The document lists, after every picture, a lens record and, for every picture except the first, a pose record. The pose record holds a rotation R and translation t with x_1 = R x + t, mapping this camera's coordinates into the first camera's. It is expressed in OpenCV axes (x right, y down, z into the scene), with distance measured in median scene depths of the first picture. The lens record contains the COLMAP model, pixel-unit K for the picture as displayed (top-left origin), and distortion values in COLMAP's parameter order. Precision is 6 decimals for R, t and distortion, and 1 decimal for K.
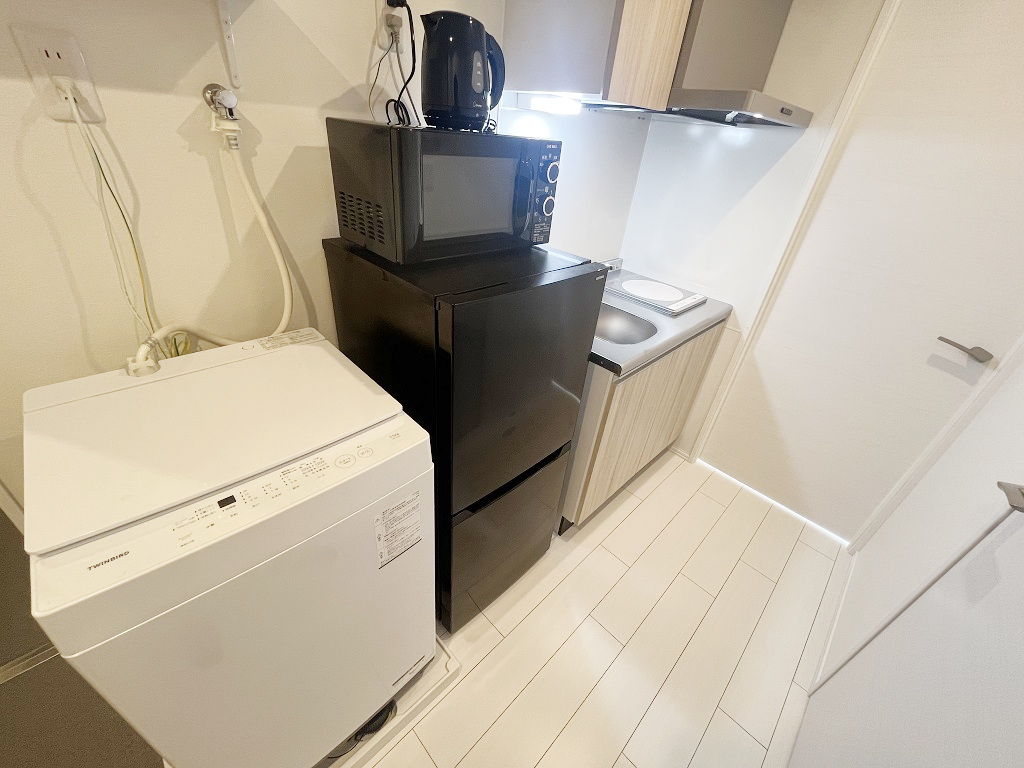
lens RADIAL K [[406.3, 0, 505.8], [0, 406.3, 389.7], [0, 0, 1]] dist [-0.001362, 0.000379]
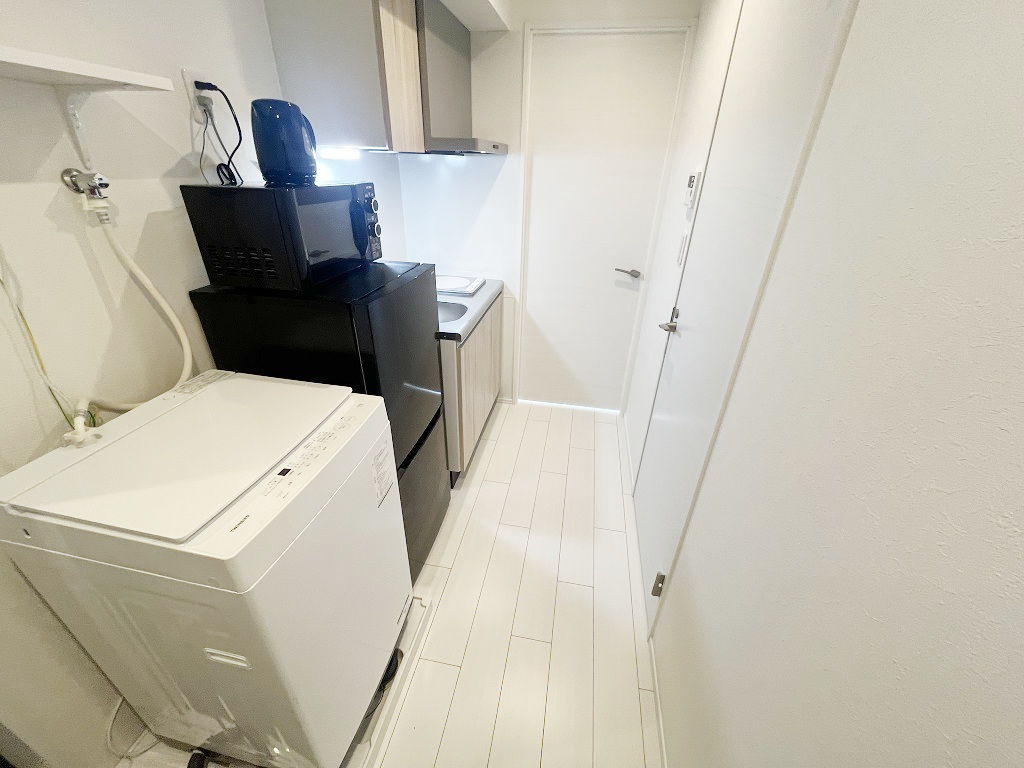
lens RADIAL K [[406.3, 0, 495.4], [0, 406.3, 392.4], [0, 0, 1]] dist [-0.001362, 0.000379]
pose [[0.831088, -0.334841, 0.444043, -0.357540], [0.348791, 0.935713, 0.052786, 0.117467], [-0.433171, 0.111009, 0.894449, -0.316243]]
